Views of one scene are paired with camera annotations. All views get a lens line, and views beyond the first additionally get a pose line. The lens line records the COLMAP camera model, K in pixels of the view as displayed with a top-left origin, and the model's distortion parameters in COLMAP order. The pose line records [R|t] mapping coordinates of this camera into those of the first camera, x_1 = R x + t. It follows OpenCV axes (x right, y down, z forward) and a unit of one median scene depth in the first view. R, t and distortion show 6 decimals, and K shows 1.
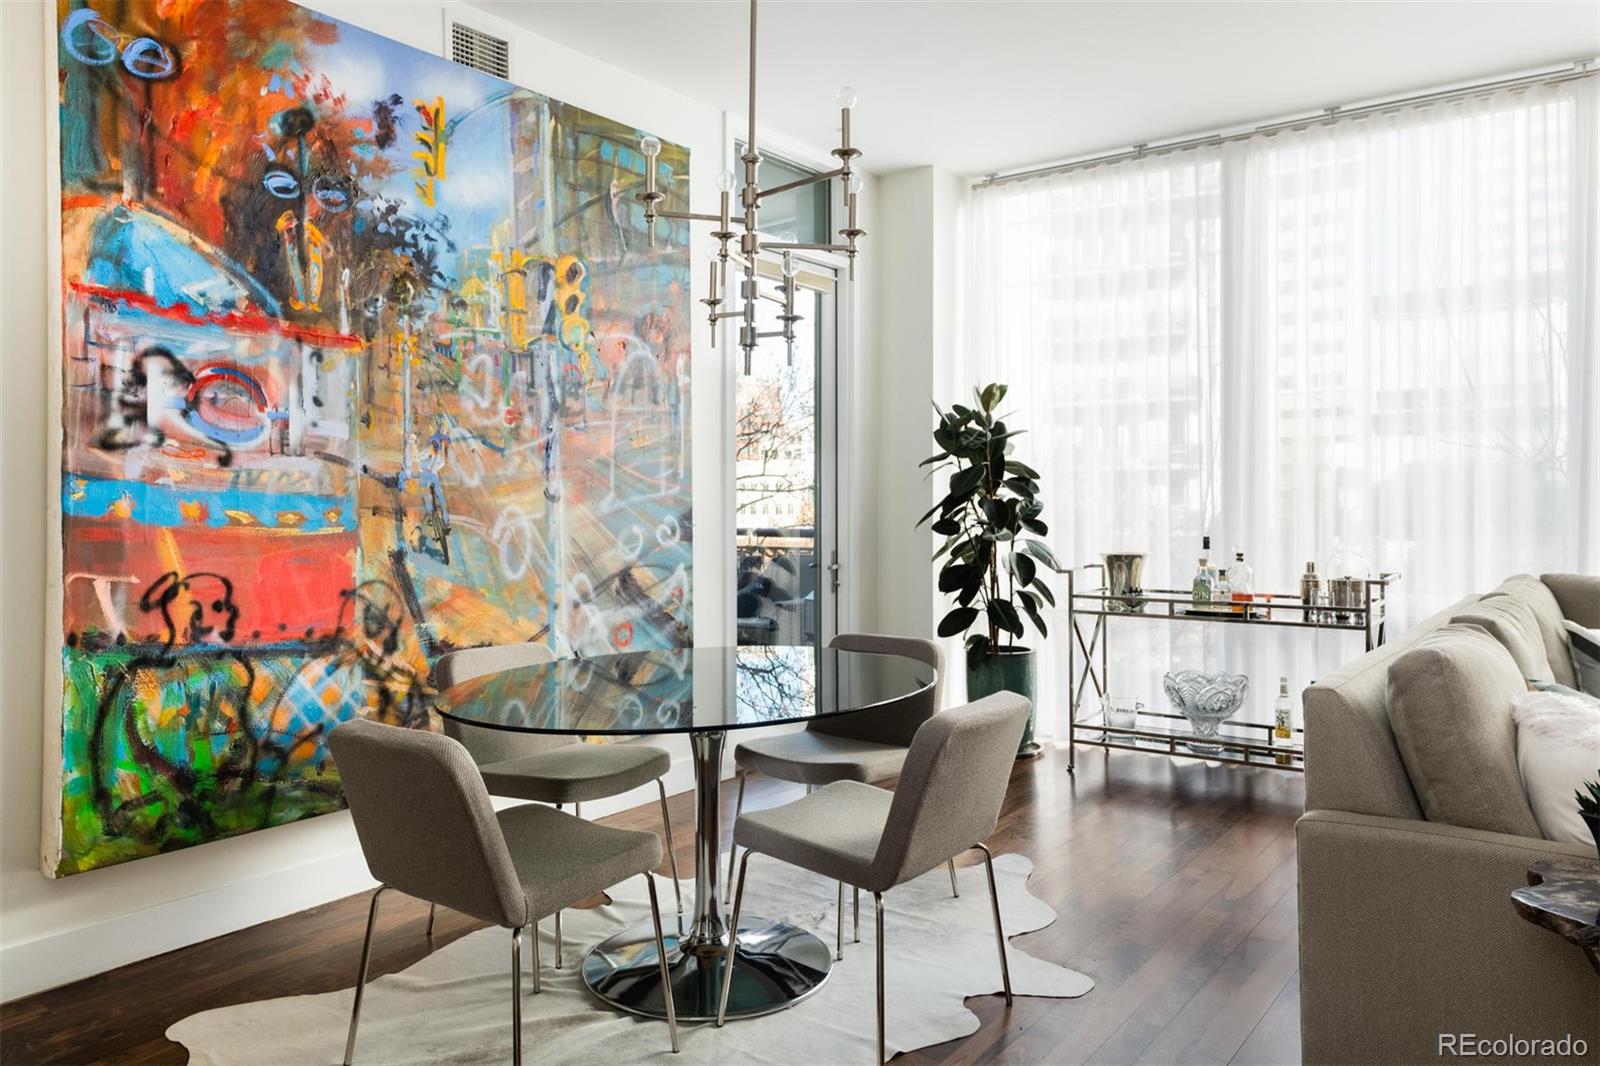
lens RADIAL K [[1116.5, 0, 773.7], [0, 1116.5, 505.5], [0, 0, 1]] dist [0.029557, -0.008970]
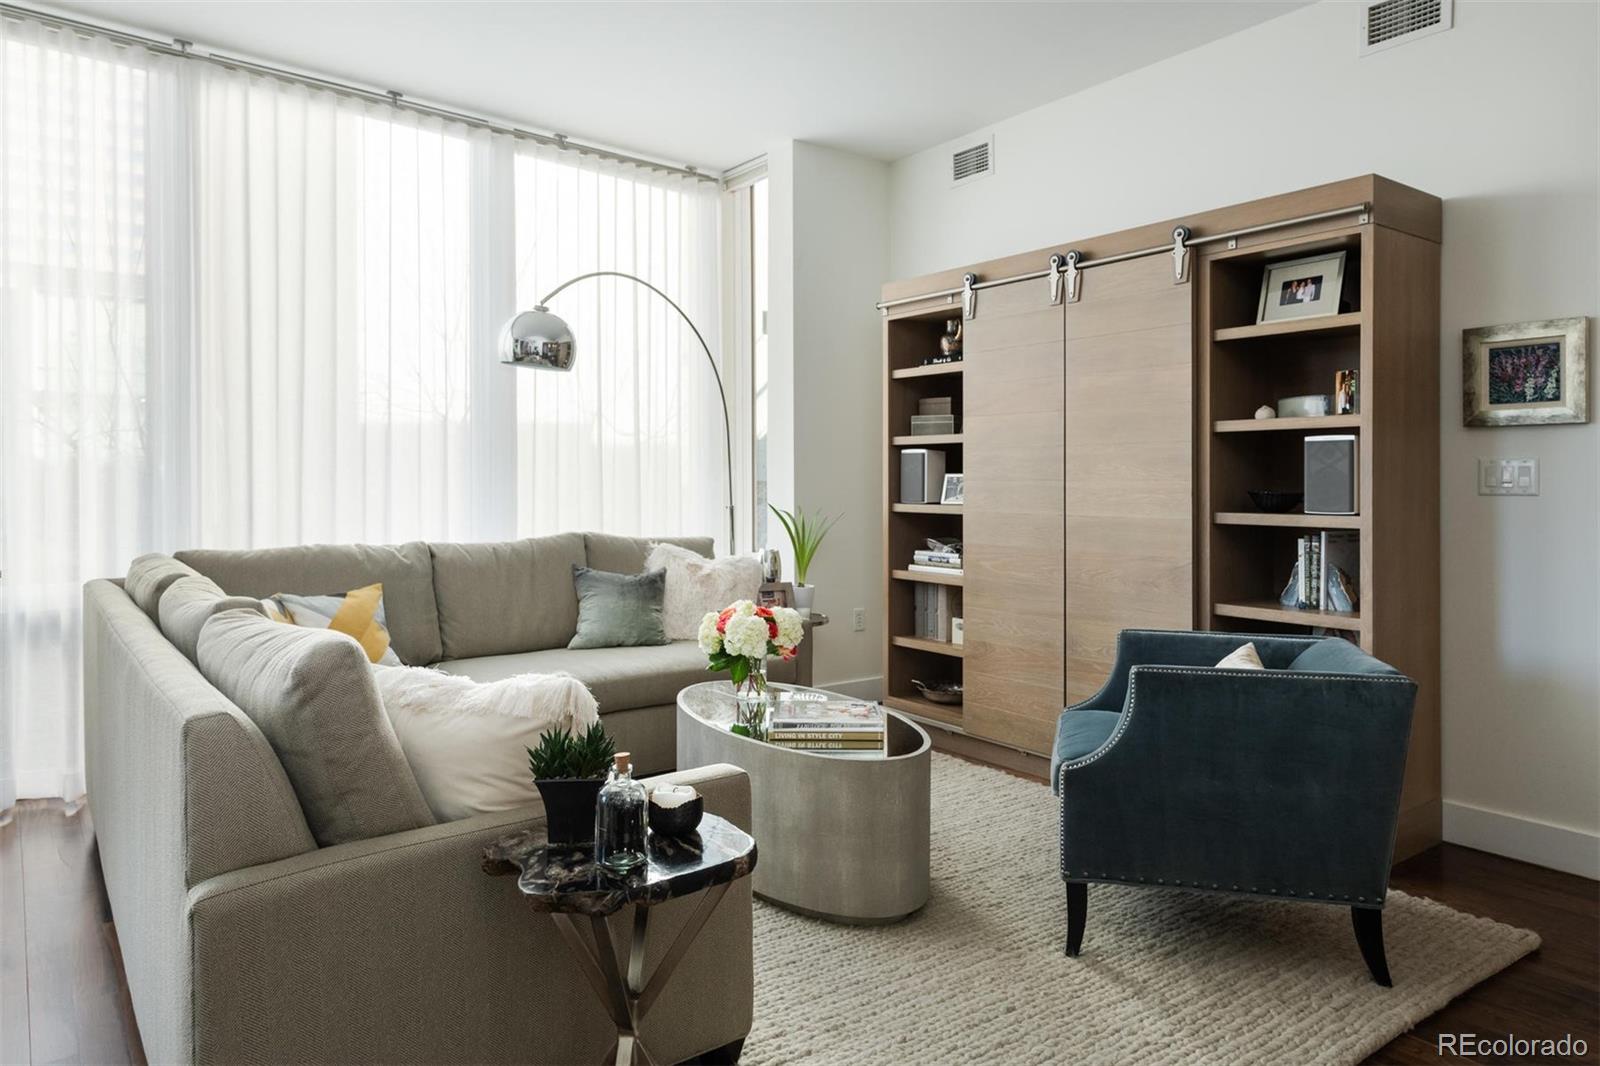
lens RADIAL K [[1016.8, 0, 828.8], [0, 1016.8, 489.0], [0, 0, 1]] dist [0.022870, -0.012286]
pose [[0.248025, -0.004507, 0.968743, -0.042671], [0.005025, 0.999982, 0.003366, 0.008599], [-0.968740, 0.004033, 0.248044, 0.280813]]
